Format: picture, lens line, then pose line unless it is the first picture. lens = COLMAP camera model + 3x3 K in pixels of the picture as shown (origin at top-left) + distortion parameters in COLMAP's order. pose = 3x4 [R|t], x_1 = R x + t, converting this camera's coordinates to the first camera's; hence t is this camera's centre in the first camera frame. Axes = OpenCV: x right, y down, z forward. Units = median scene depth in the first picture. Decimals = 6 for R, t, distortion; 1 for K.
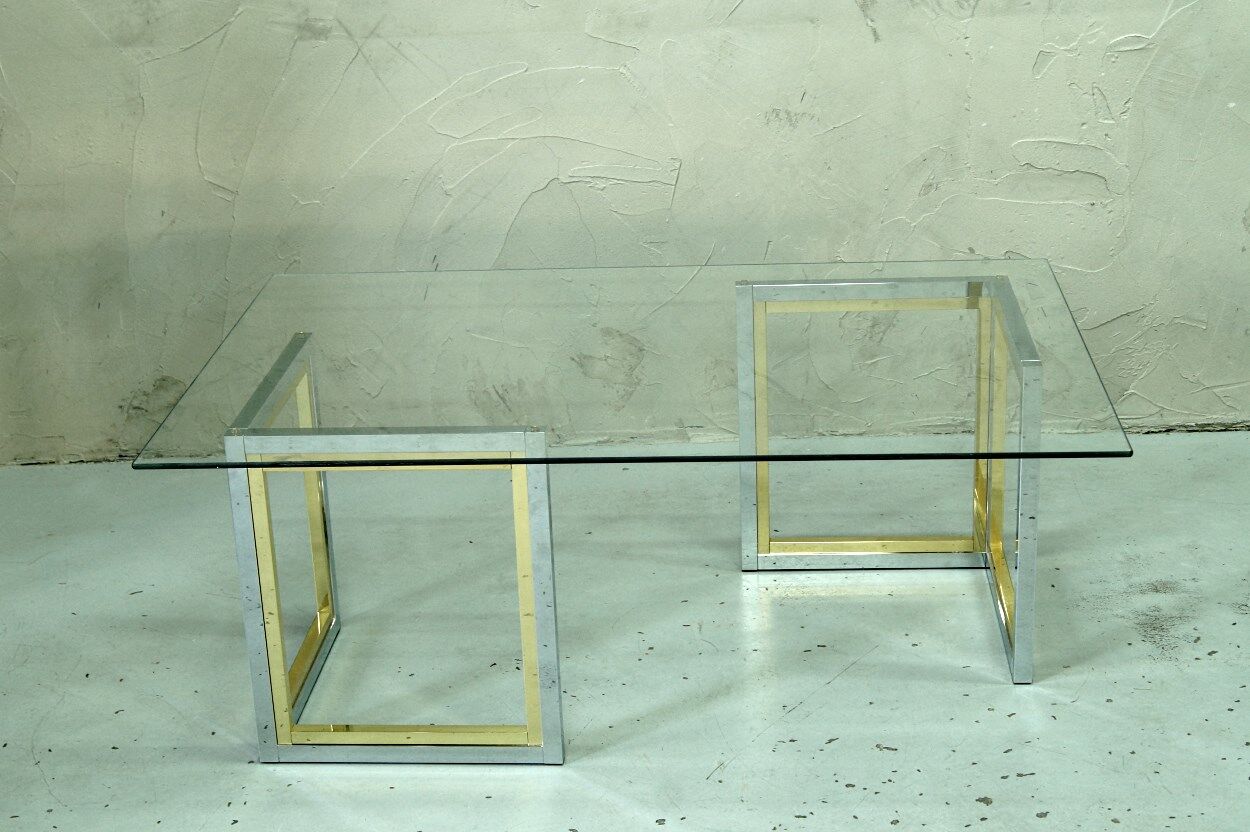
lens RADIAL K [[2097.1, 0, 623.7], [0, 2097.1, 417.0], [0, 0, 1]] dist [-0.014113, 0.006840]
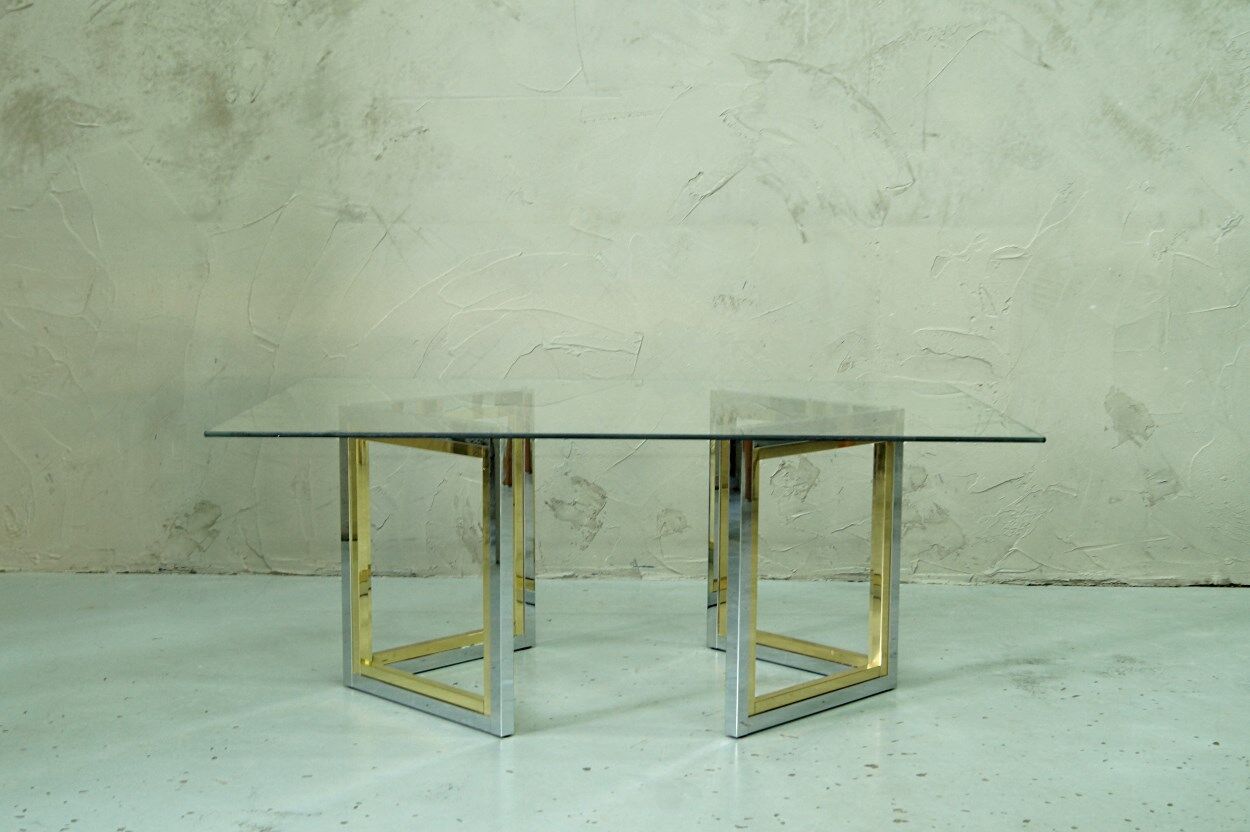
lens RADIAL K [[1758.7, 0, 630.3], [0, 1758.7, 410.1], [0, 0, 1]] dist [-0.023074, -0.027202]
pose [[0.998940, 0.045816, -0.004482, 0.026585], [-0.045517, 0.968427, -0.245107, 0.173469], [-0.006889, 0.245051, 0.969486, 0.018188]]
